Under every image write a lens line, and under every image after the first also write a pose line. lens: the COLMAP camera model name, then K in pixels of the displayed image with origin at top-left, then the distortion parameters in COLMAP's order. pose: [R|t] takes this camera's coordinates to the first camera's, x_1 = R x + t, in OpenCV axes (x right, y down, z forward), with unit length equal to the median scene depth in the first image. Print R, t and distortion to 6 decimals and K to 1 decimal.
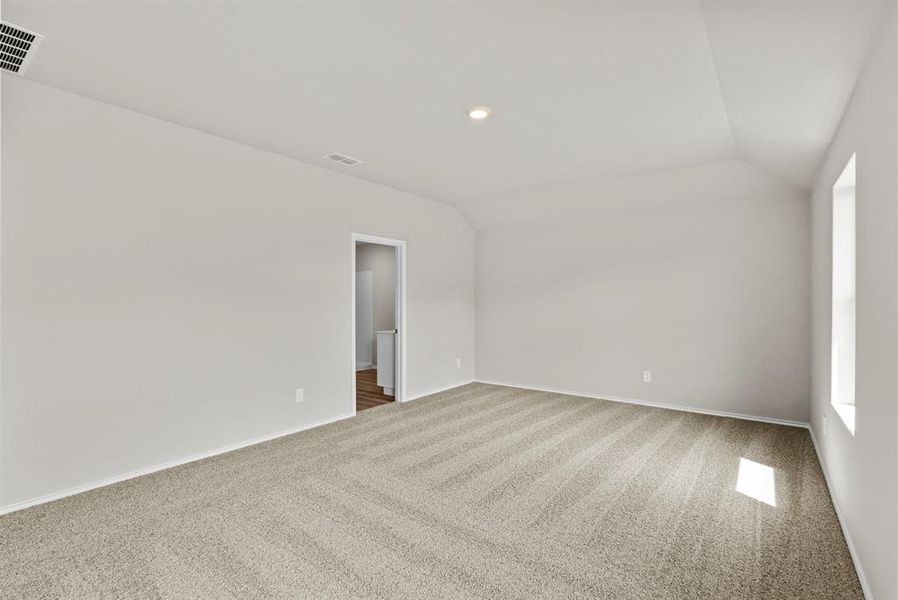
lens RADIAL K [[418.4, 0, 449.0], [0, 418.4, 300.0], [0, 0, 1]] dist [-0.002717, -0.000271]
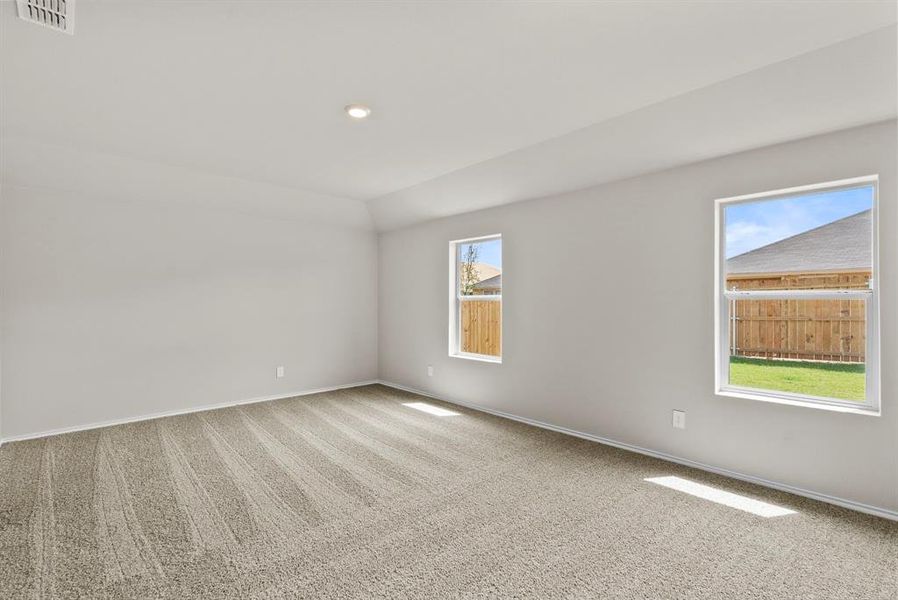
lens RADIAL K [[418.4, 0, 449.0], [0, 418.4, 300.0], [0, 0, 1]] dist [-0.002717, -0.000271]
pose [[0.162581, 0.004477, 0.986685, -0.760019], [-0.003282, 0.999987, -0.003996, -0.004593], [-0.986690, -0.002589, 0.162594, 0.537007]]
